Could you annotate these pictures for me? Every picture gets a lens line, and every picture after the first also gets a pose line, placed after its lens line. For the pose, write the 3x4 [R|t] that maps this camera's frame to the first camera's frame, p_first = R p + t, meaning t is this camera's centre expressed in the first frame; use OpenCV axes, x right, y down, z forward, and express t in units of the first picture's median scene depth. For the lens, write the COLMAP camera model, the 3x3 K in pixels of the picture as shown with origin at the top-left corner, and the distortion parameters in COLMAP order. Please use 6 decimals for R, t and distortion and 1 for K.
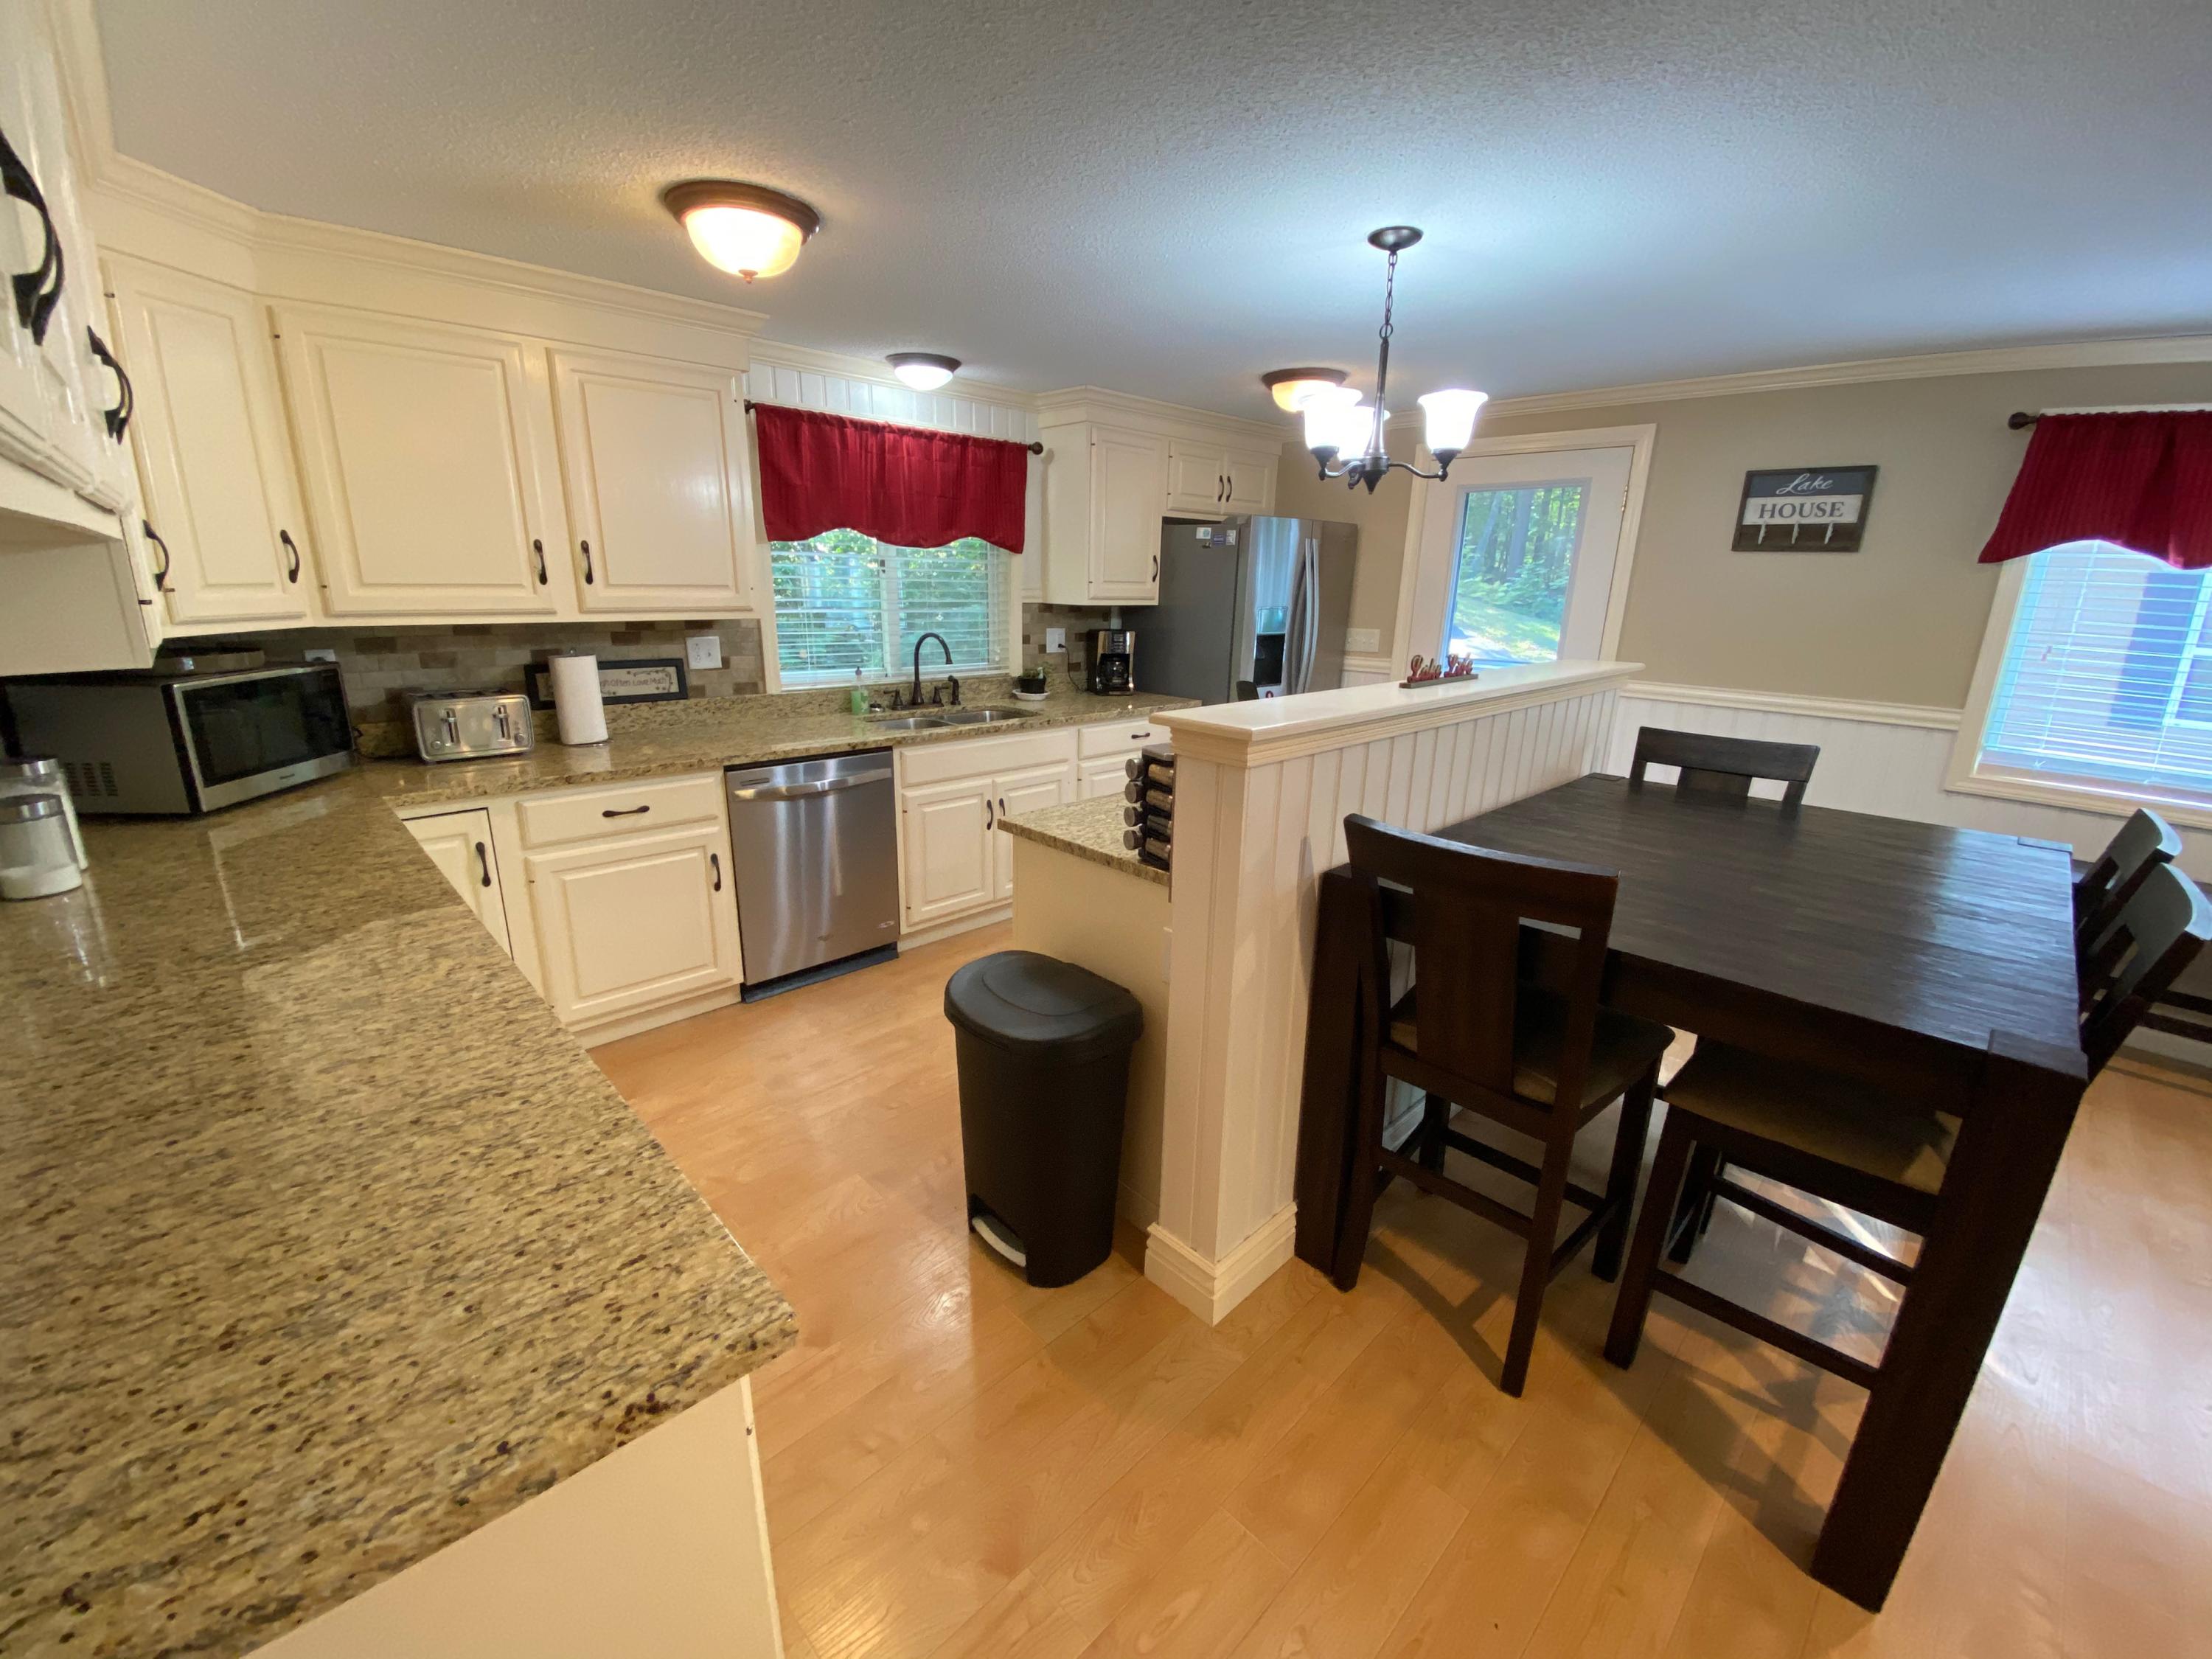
lens RADIAL K [[894.8, 0, 1099.7], [0, 894.8, 828.7], [0, 0, 1]] dist [0.025728, -0.025072]
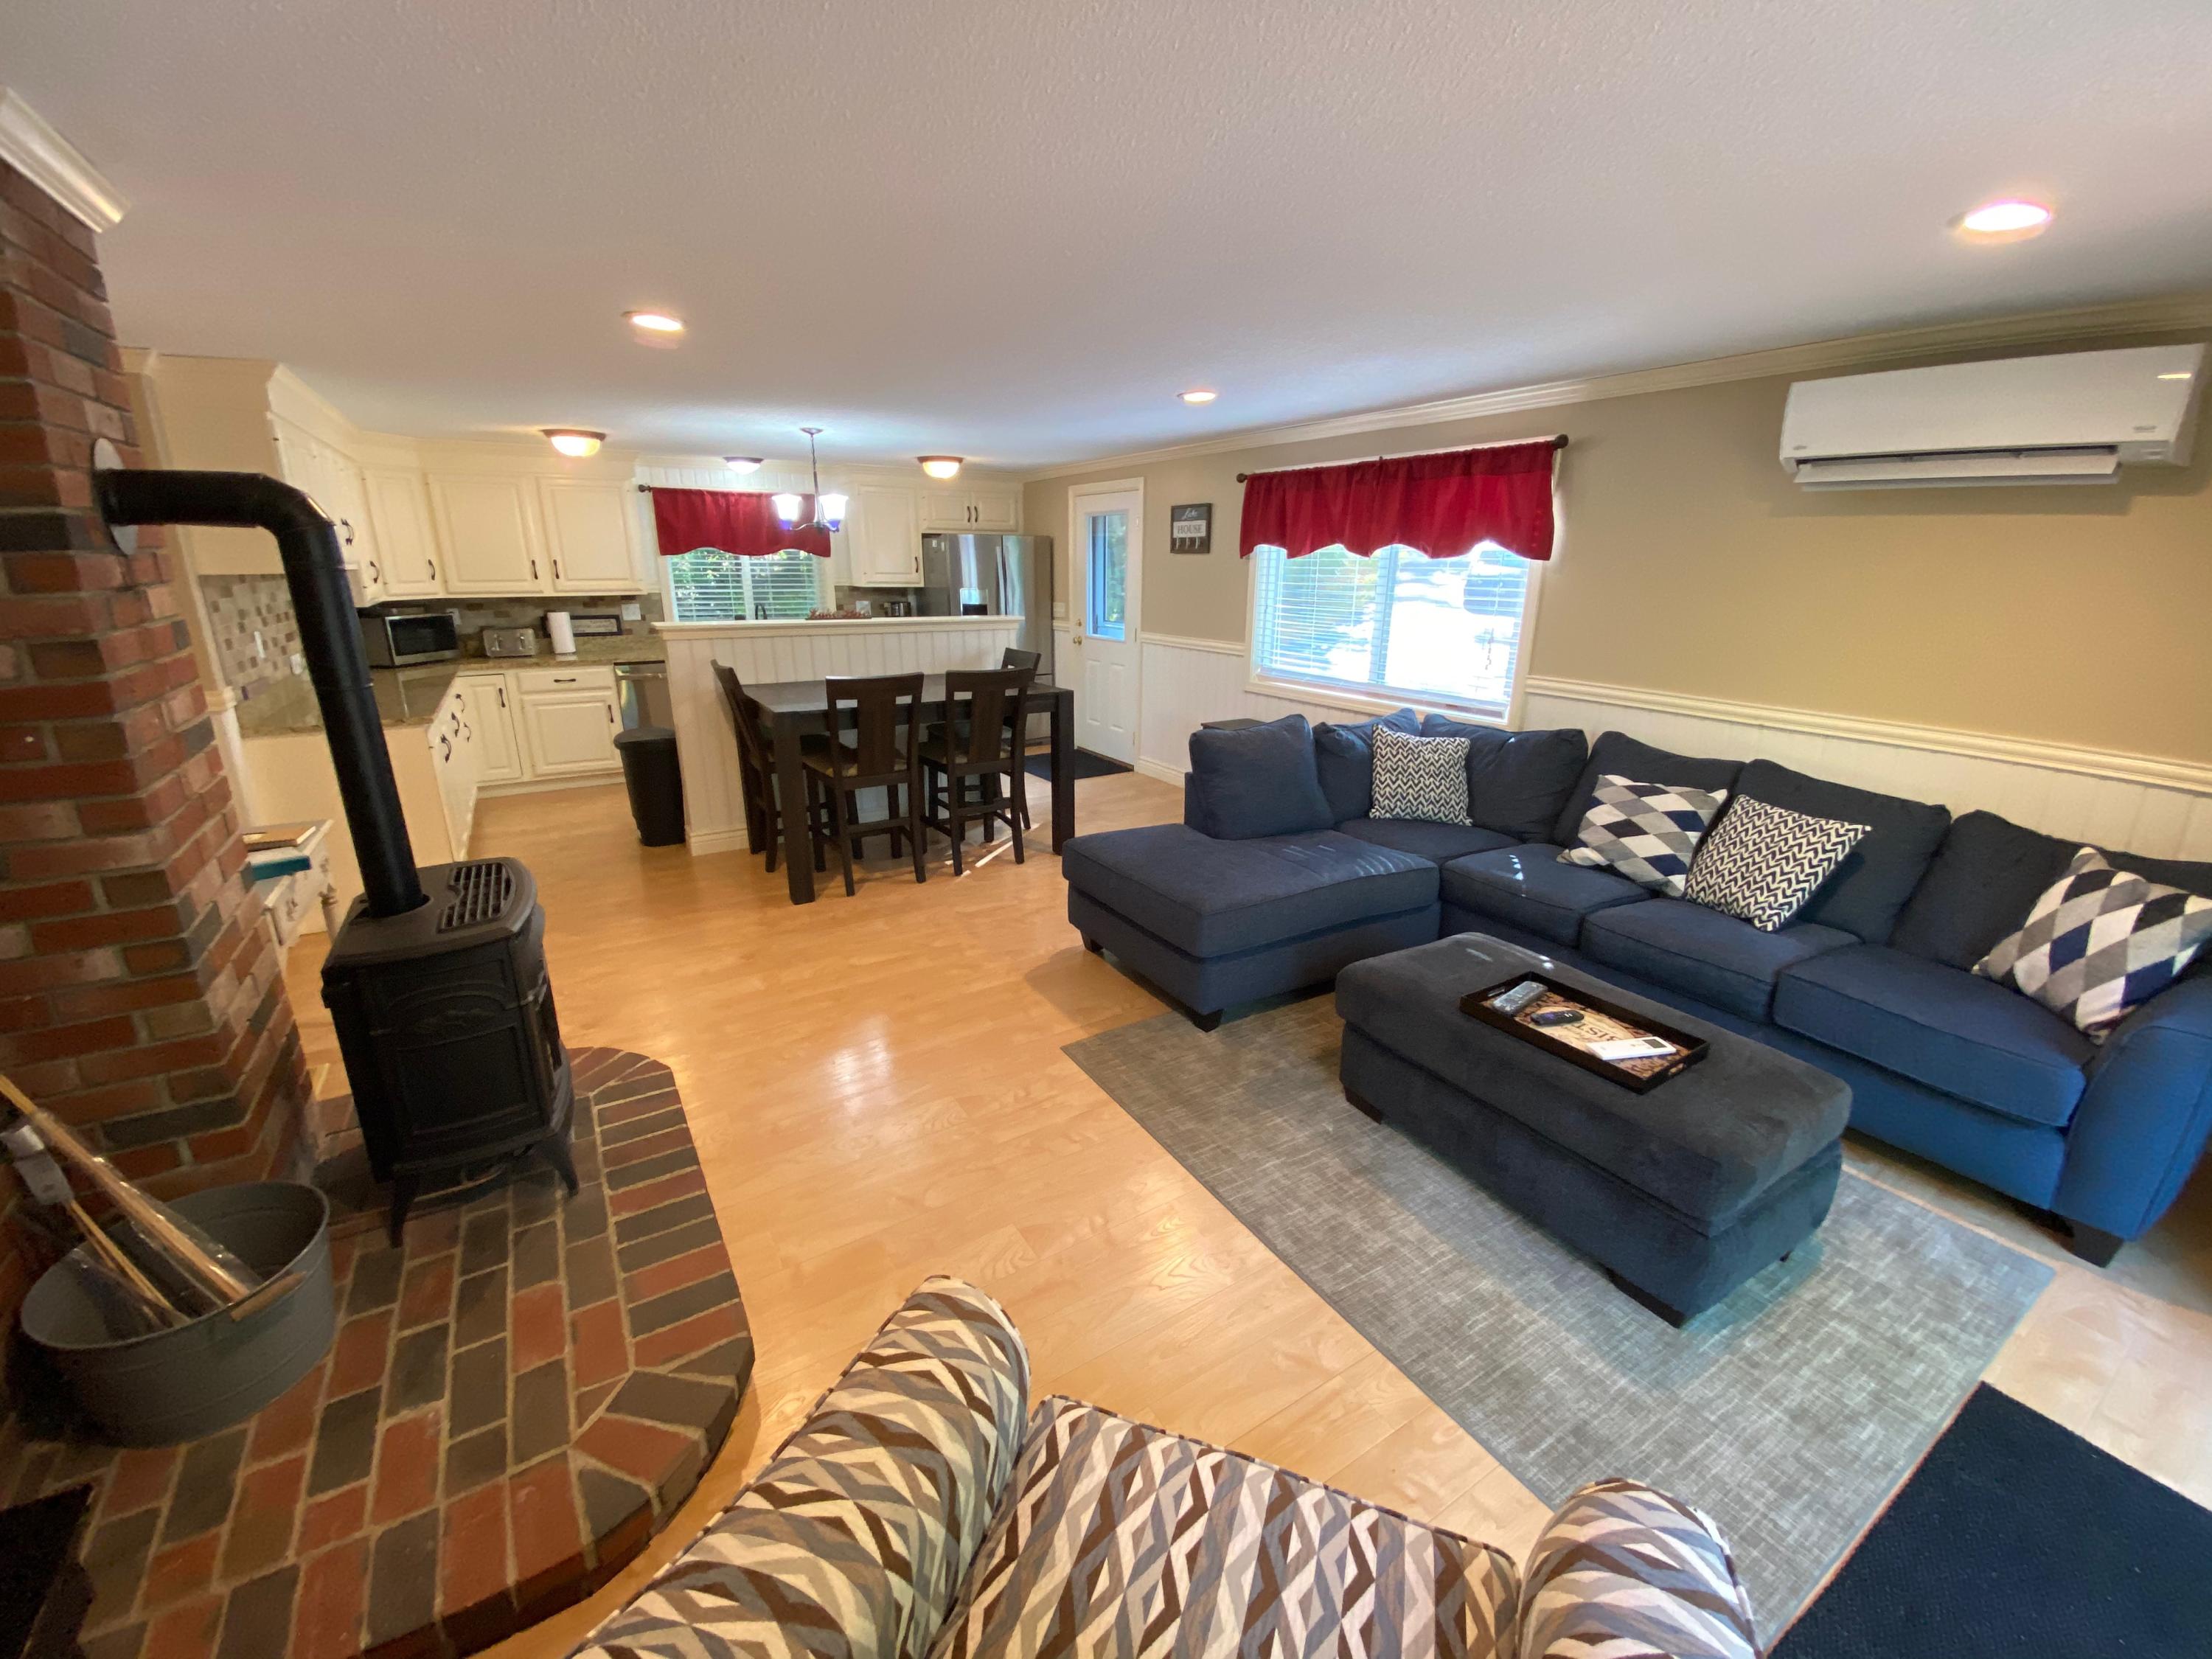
lens RADIAL K [[894.8, 0, 1099.7], [0, 894.8, 828.7], [0, 0, 1]] dist [0.025728, -0.025072]
pose [[0.977293, 0.047255, -0.206555, 1.055707], [-0.043722, 0.998809, 0.021638, 0.204096], [0.207332, -0.012116, 0.978196, -0.778132]]
